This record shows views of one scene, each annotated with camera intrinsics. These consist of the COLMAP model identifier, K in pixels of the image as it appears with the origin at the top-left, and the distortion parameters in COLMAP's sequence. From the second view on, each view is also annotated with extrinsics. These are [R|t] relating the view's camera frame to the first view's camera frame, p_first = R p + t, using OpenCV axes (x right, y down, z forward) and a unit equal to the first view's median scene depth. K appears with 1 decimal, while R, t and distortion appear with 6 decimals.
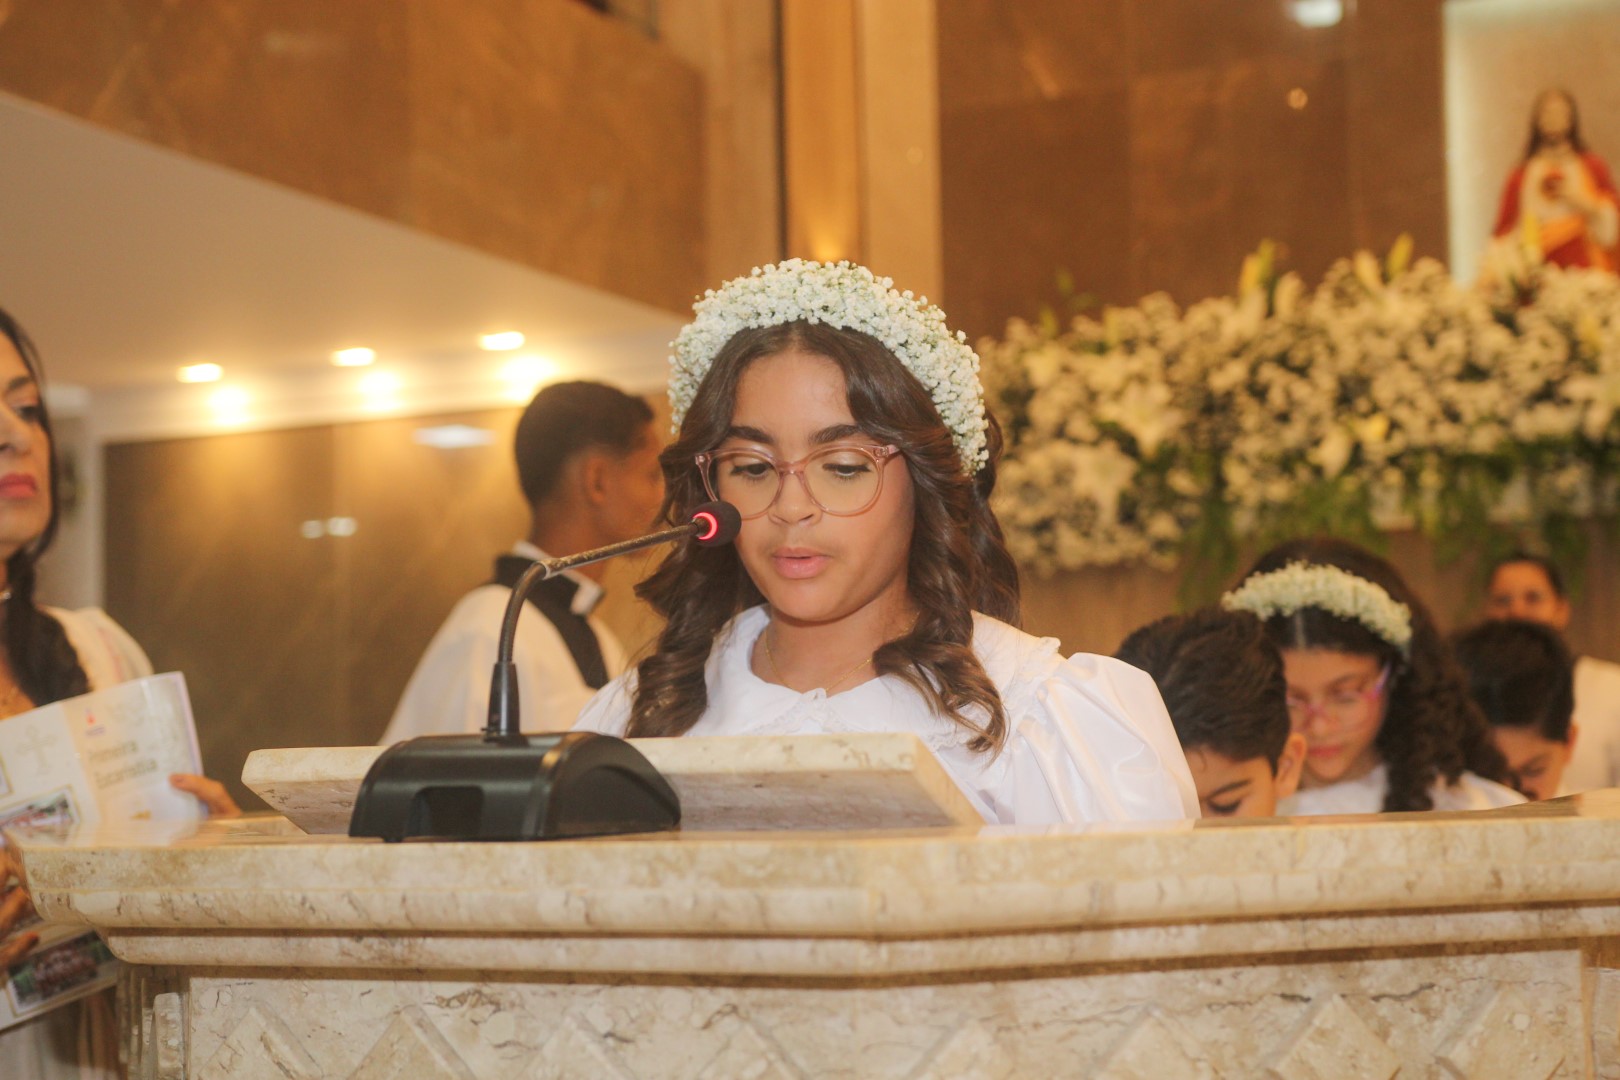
lens RADIAL K [[2460.5, 0, 815.3], [0, 2460.5, 545.5], [0, 0, 1]] dist [0.128855, 0.000000]
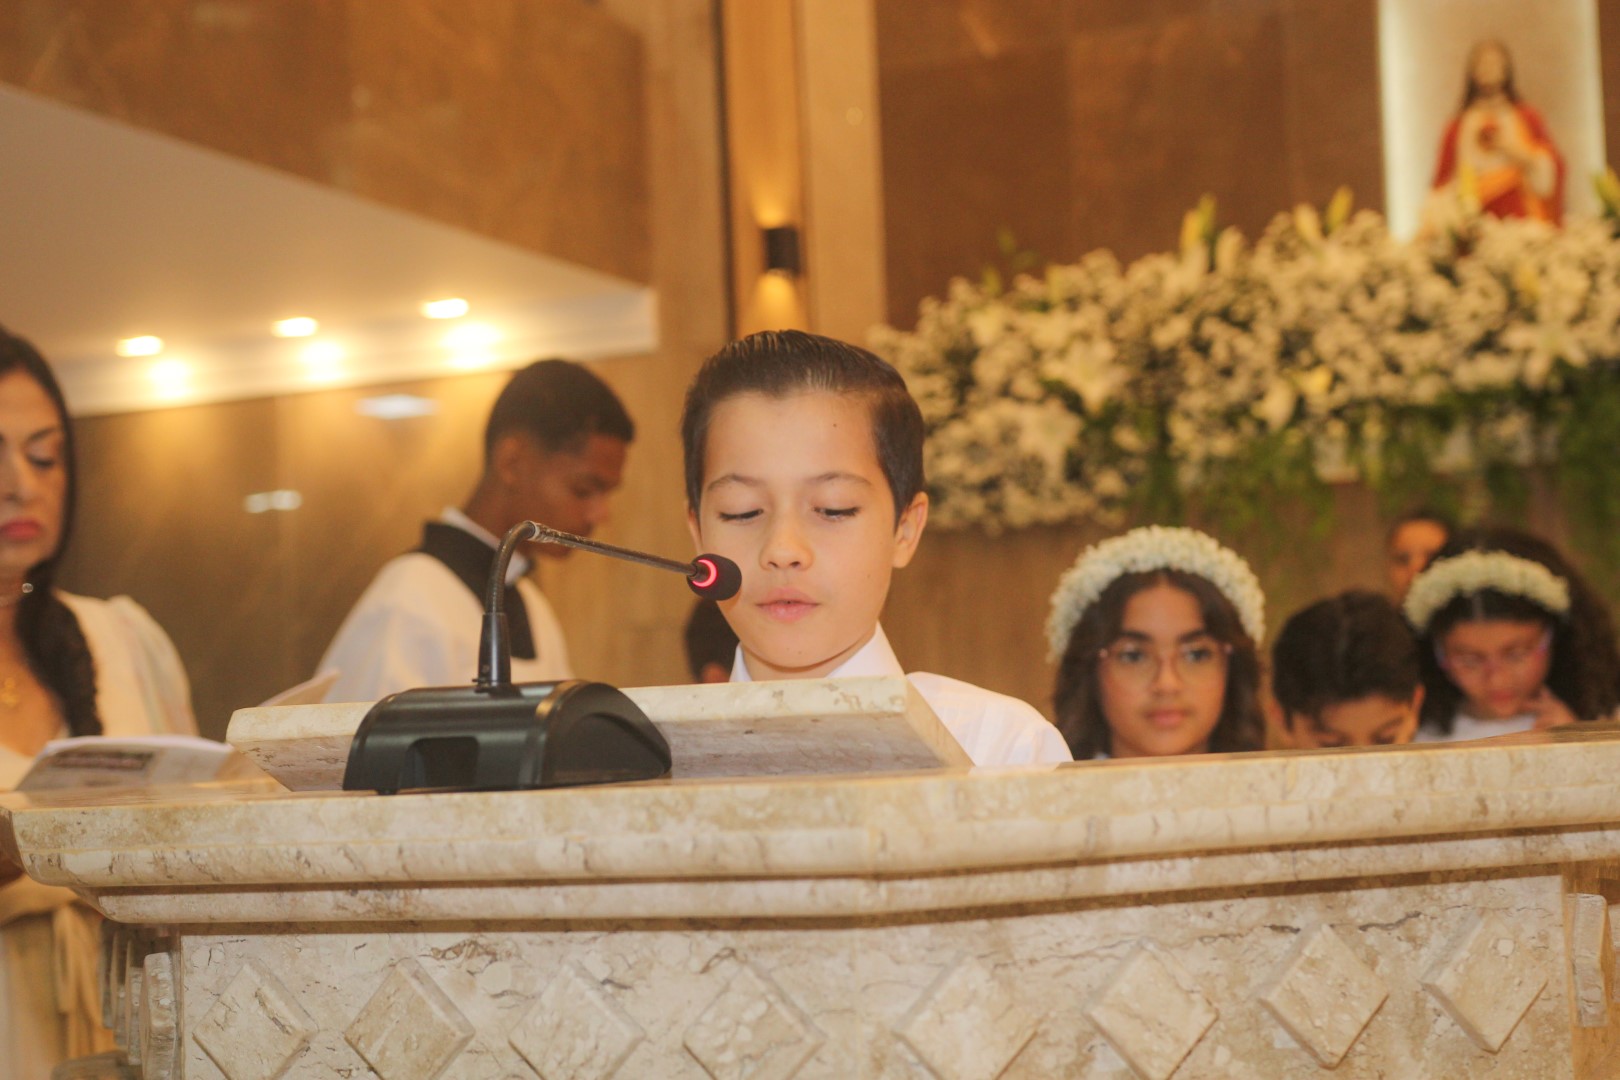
lens RADIAL K [[2460.5, 0, 815.0], [0, 2460.5, 545.2], [0, 0, 1]] dist [0.128855, 0.000000]
pose [[0.999508, -0.019595, 0.024493, -0.017739], [0.019269, 0.999724, 0.013472, 0.007769], [-0.024750, -0.012993, 0.999609, -0.002740]]
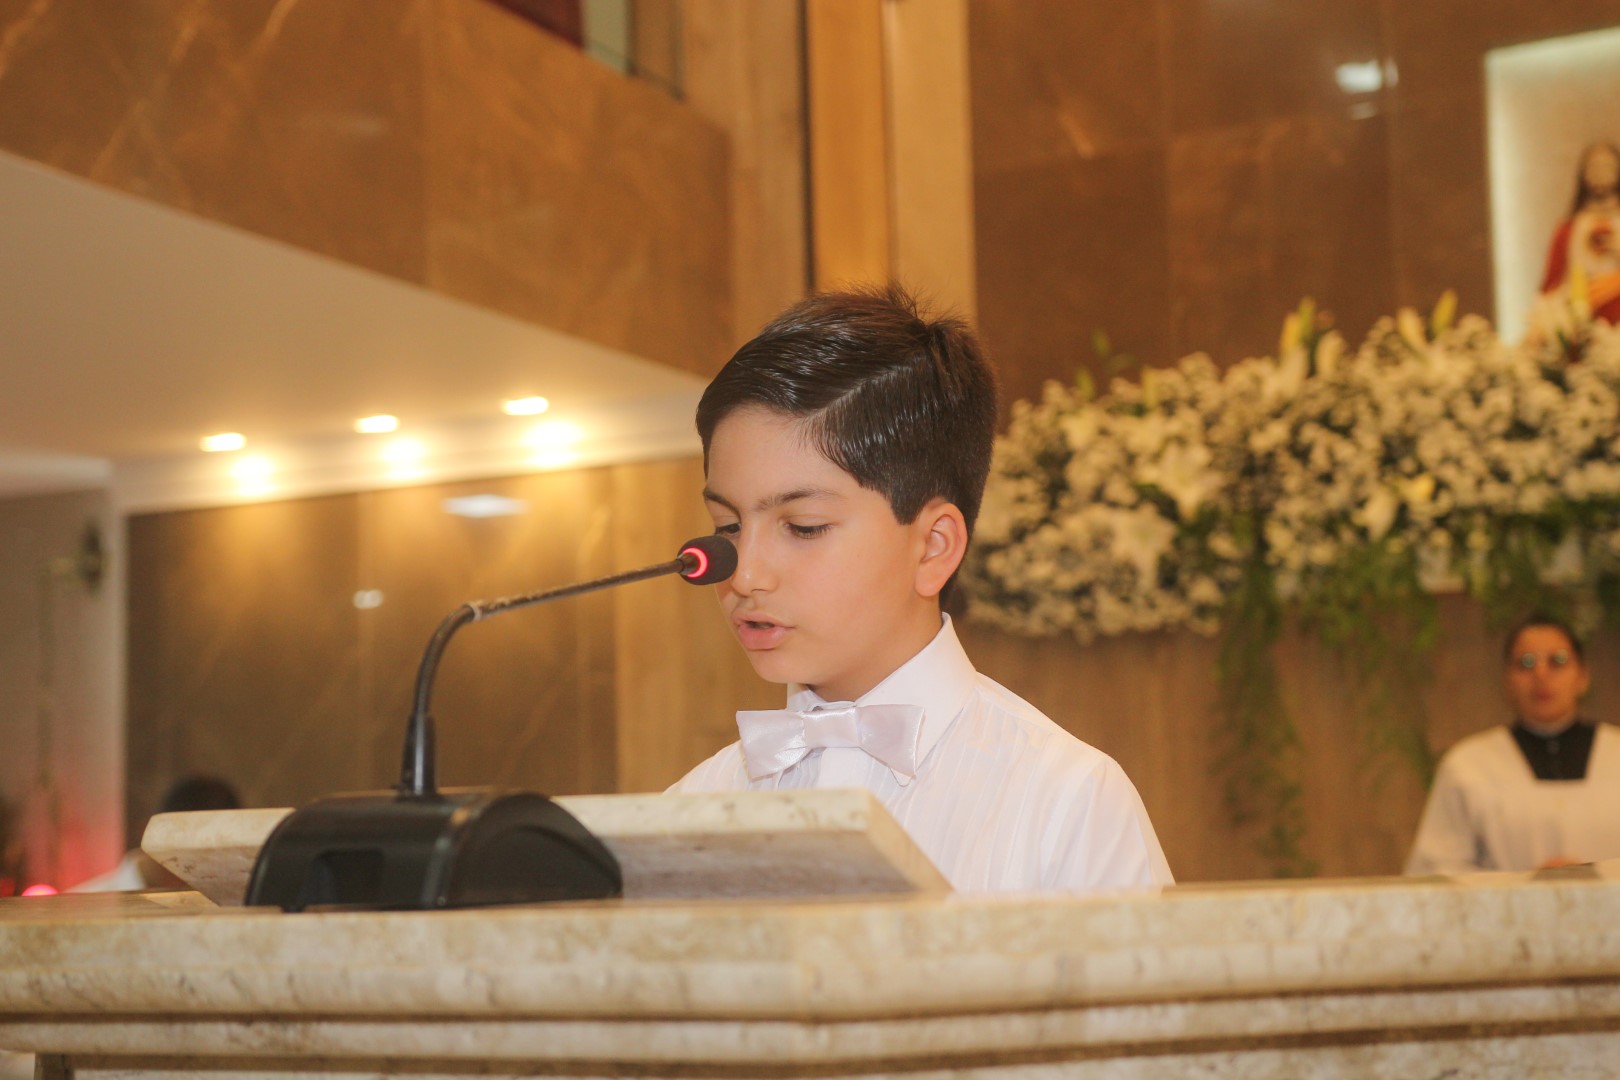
lens RADIAL K [[2460.5, 0, 815.6], [0, 2460.5, 540.1], [0, 0, 1]] dist [0.128855, 0.000000]
pose [[0.999750, -0.007137, -0.021211, 0.036542], [0.006444, 0.999449, -0.032574, 0.013582], [0.021431, 0.032429, 0.999244, 0.091726]]
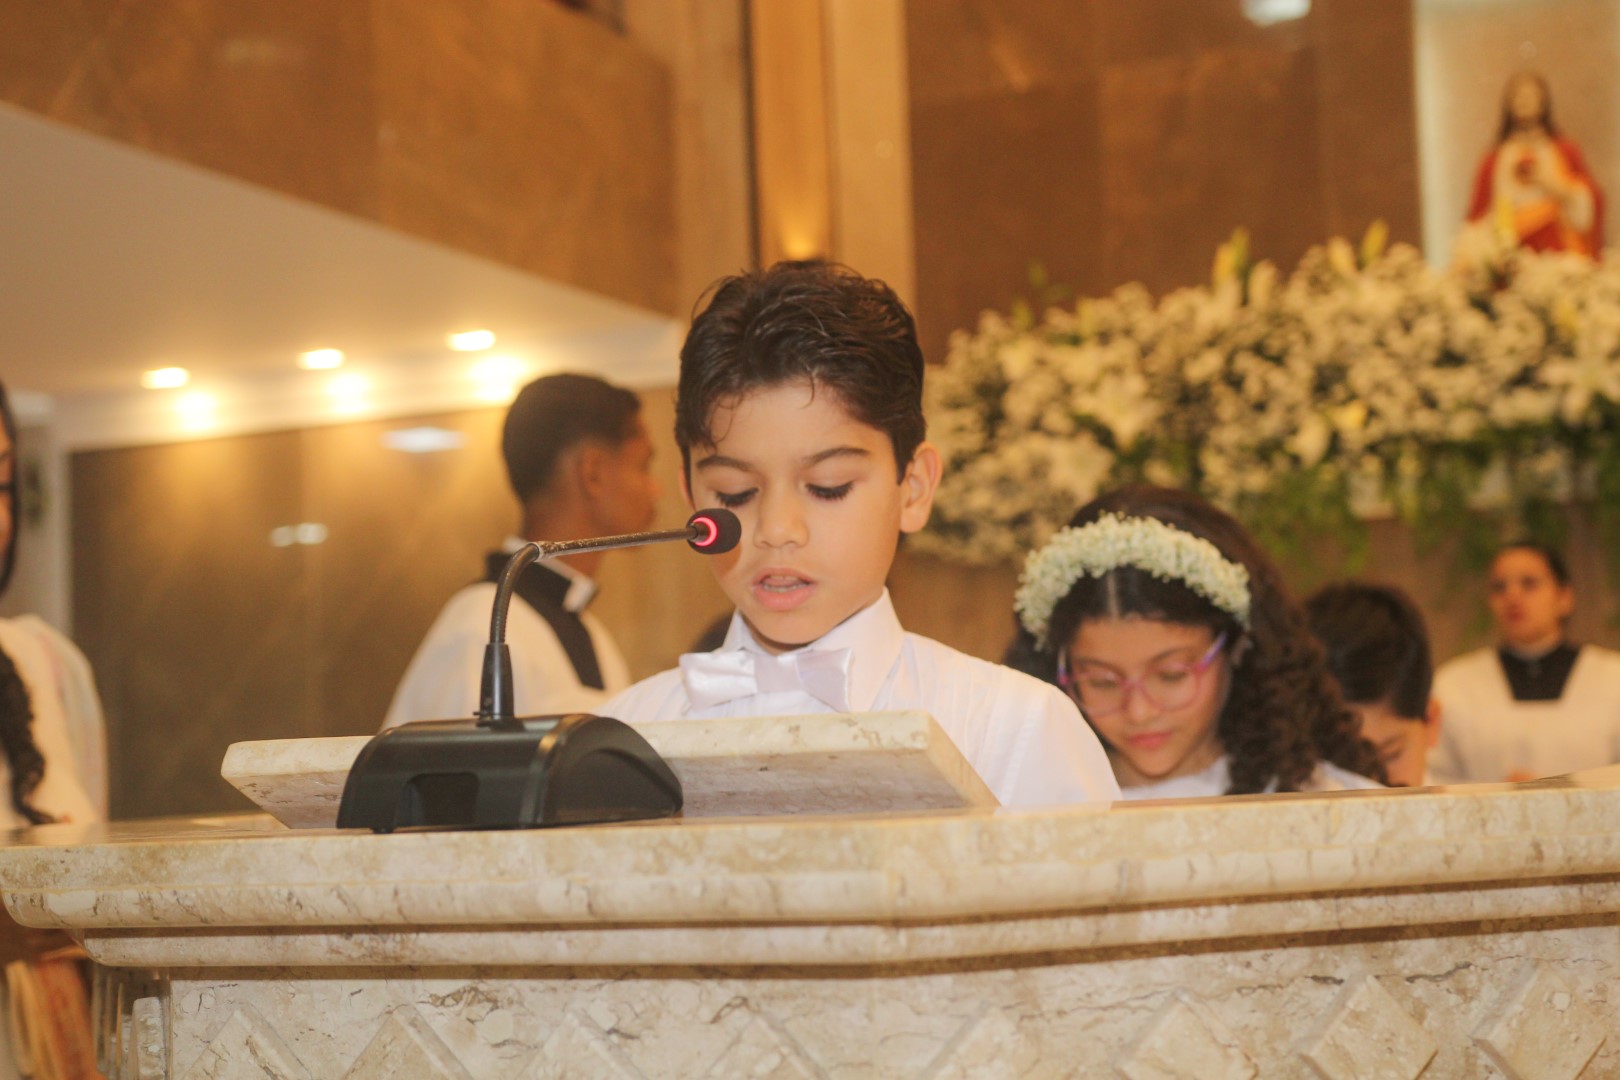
lens RADIAL K [[2460.5, 0, 815.9], [0, 2460.5, 546.6], [0, 0, 1]] dist [0.128855, 0.000000]
pose [[0.999796, -0.015643, 0.012815, -0.012598], [0.015657, 0.999877, -0.000992, 0.011387], [-0.012798, 0.001192, 0.999917, 0.038506]]
